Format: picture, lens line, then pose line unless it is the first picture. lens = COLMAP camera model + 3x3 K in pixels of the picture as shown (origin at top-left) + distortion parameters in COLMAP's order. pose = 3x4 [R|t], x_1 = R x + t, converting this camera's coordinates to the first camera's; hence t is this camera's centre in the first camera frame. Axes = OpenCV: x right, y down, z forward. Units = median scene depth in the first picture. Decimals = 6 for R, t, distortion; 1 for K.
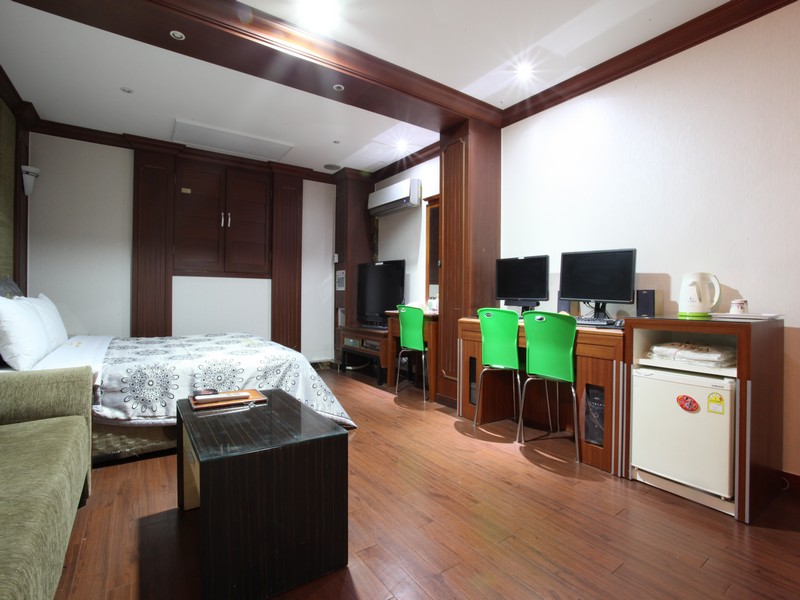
lens RADIAL K [[450.8, 0, 400.0], [0, 450.8, 300.0], [0, 0, 1]] dist [-0.078431, 0.044379]
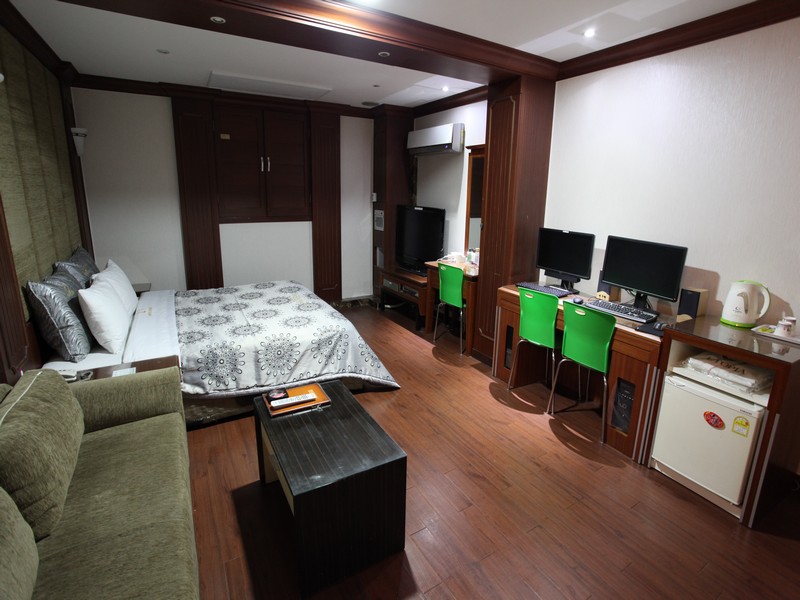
lens RADIAL K [[450.4, 0, 388.9], [0, 450.4, 297.4], [0, 0, 1]] dist [-0.075859, 0.042731]
pose [[0.996294, 0.023191, -0.082830, -0.040897], [-0.002564, 0.970549, 0.240891, -0.216197], [0.085977, -0.239786, 0.967011, -0.025713]]
